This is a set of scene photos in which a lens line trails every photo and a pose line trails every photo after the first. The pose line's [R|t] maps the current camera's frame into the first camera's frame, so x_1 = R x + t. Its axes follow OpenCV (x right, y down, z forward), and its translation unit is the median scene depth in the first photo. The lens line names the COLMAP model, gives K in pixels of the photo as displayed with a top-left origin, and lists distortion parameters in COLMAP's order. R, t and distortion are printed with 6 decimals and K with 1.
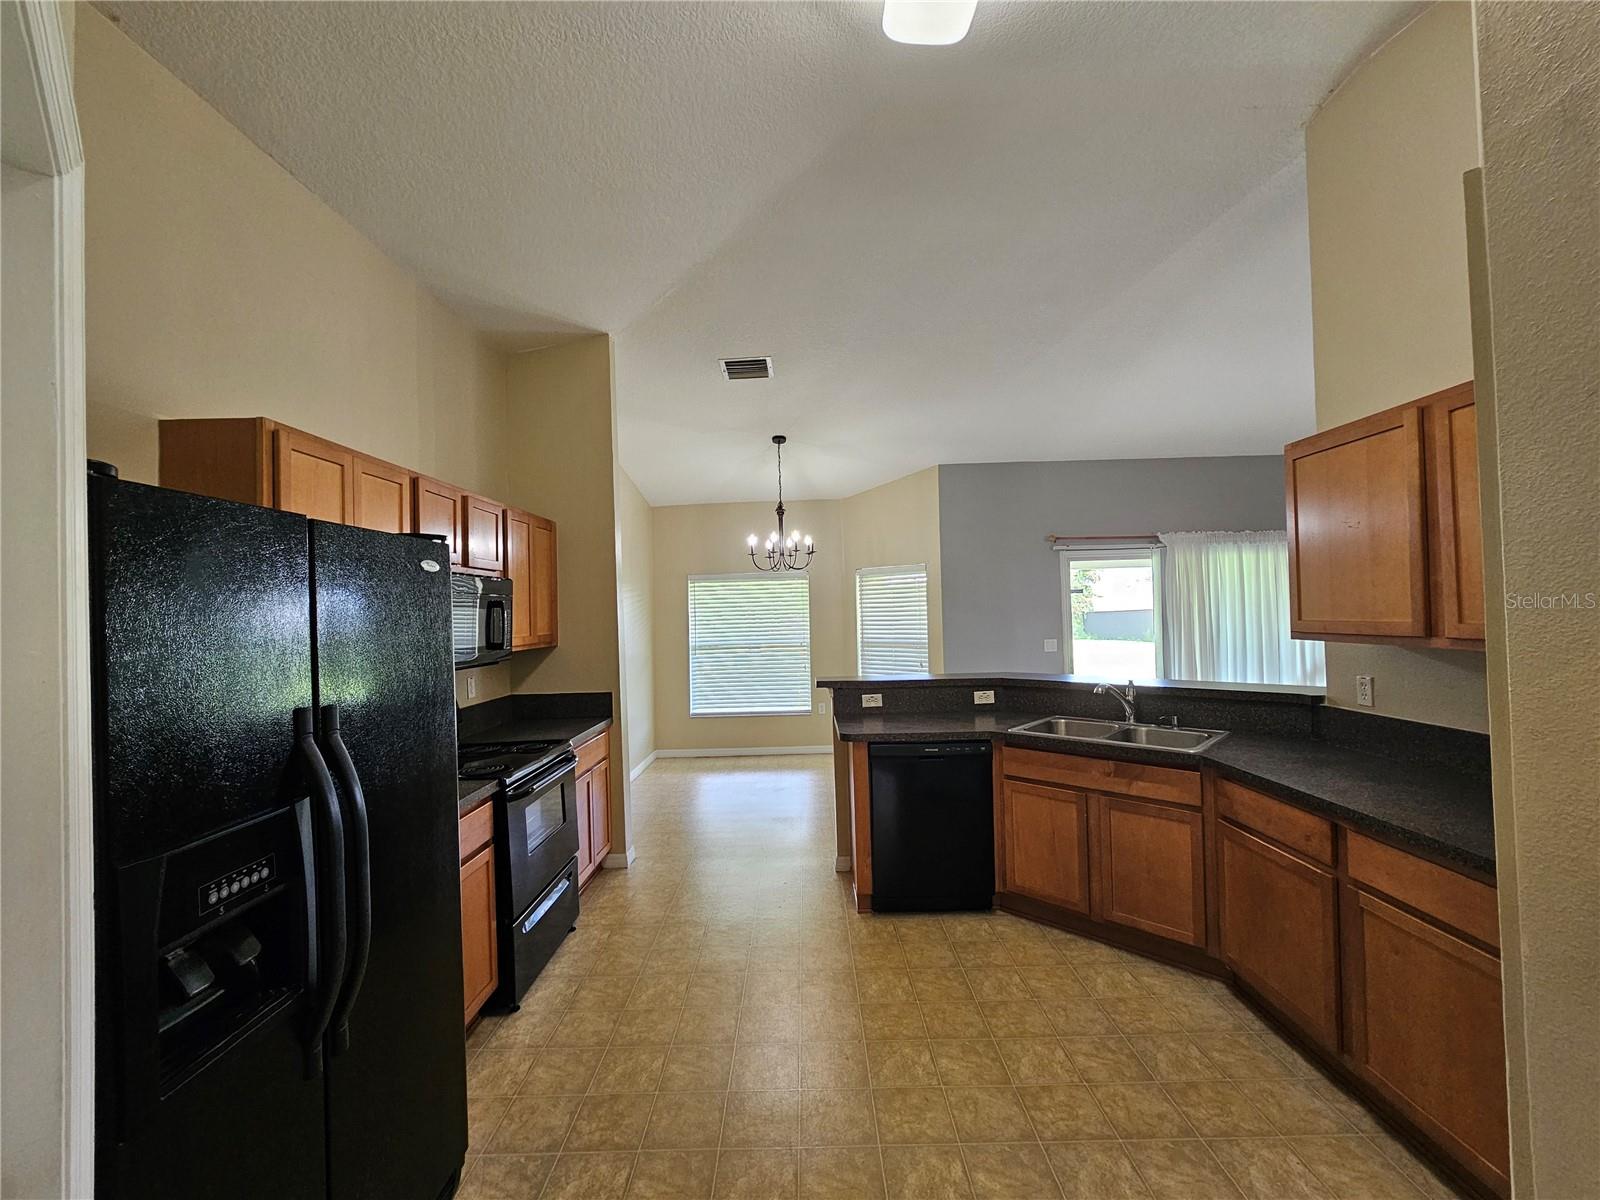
lens RADIAL K [[657.2, 0, 791.9], [0, 657.2, 603.4], [0, 0, 1]] dist [-0.006264, 0.002617]
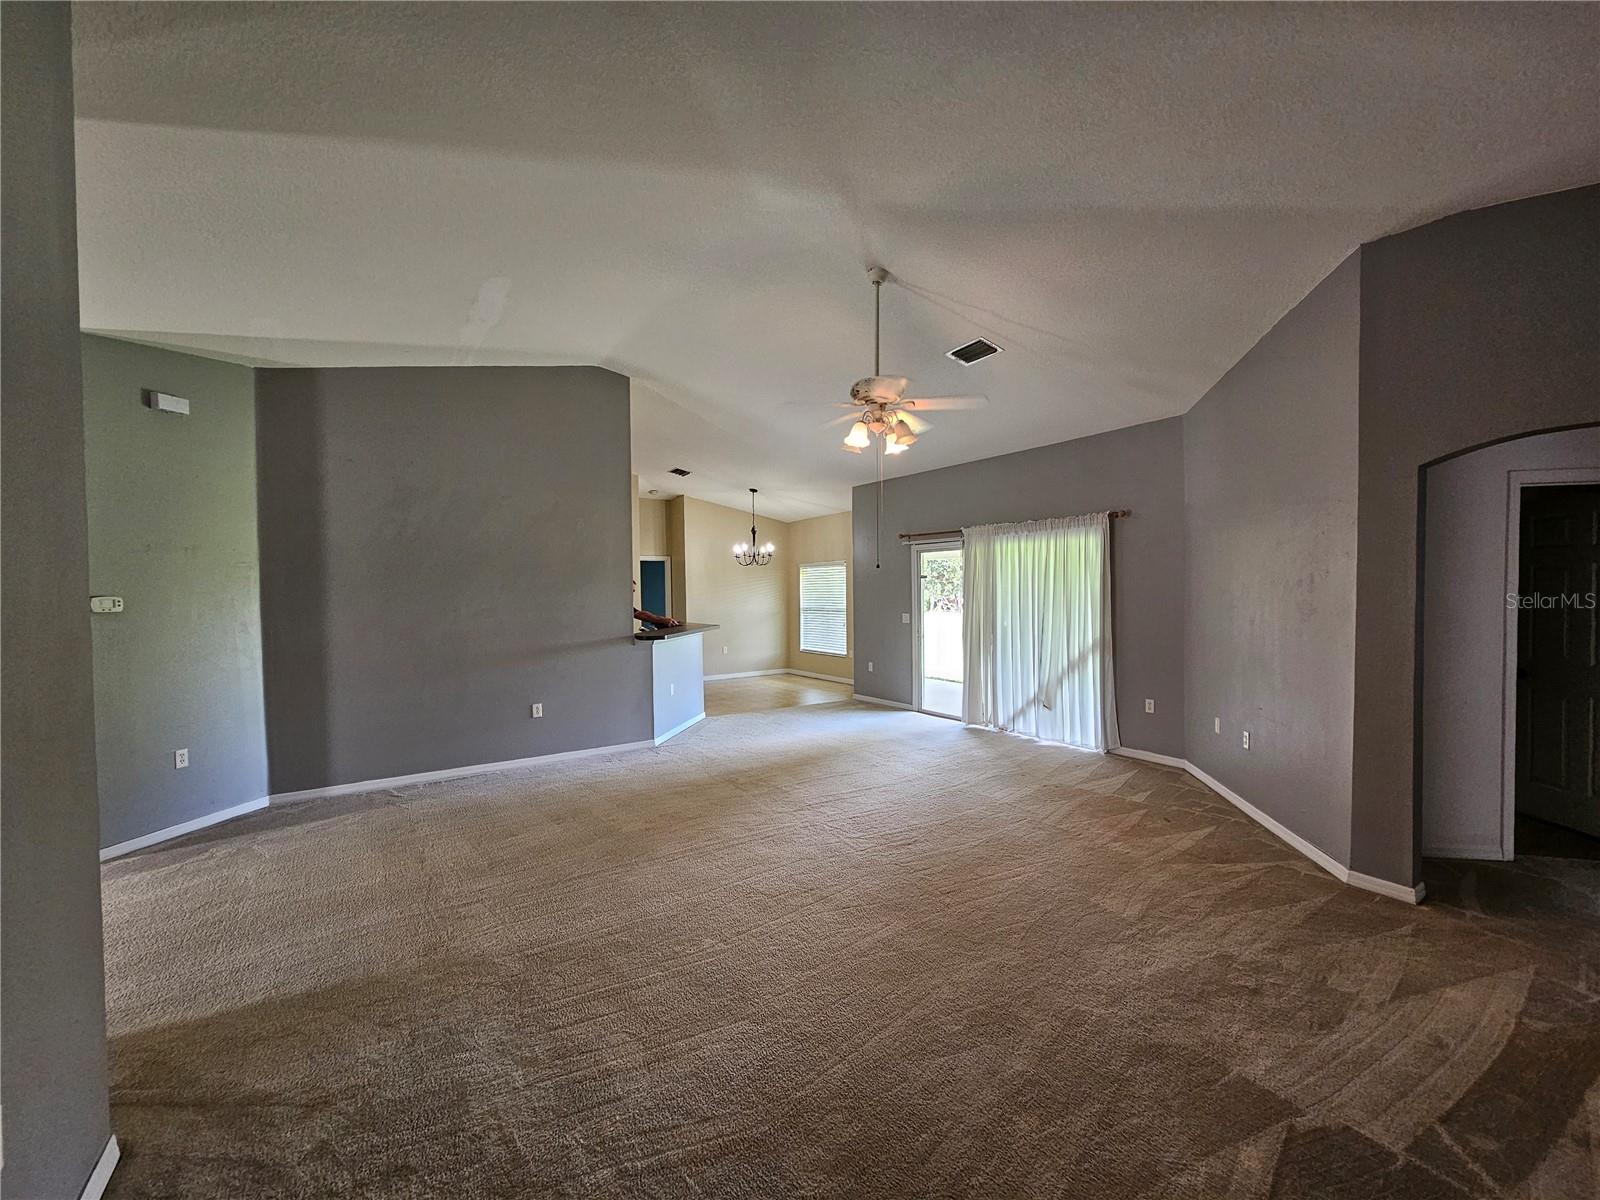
lens RADIAL K [[657.2, 0, 800.9], [0, 657.2, 600.0], [0, 0, 1]] dist [-0.006264, 0.002617]
pose [[0.559907, 0.034597, -0.827833, 2.763380], [0.003781, 0.999011, 0.044308, -0.062178], [0.828547, -0.027938, 0.559223, 0.194368]]
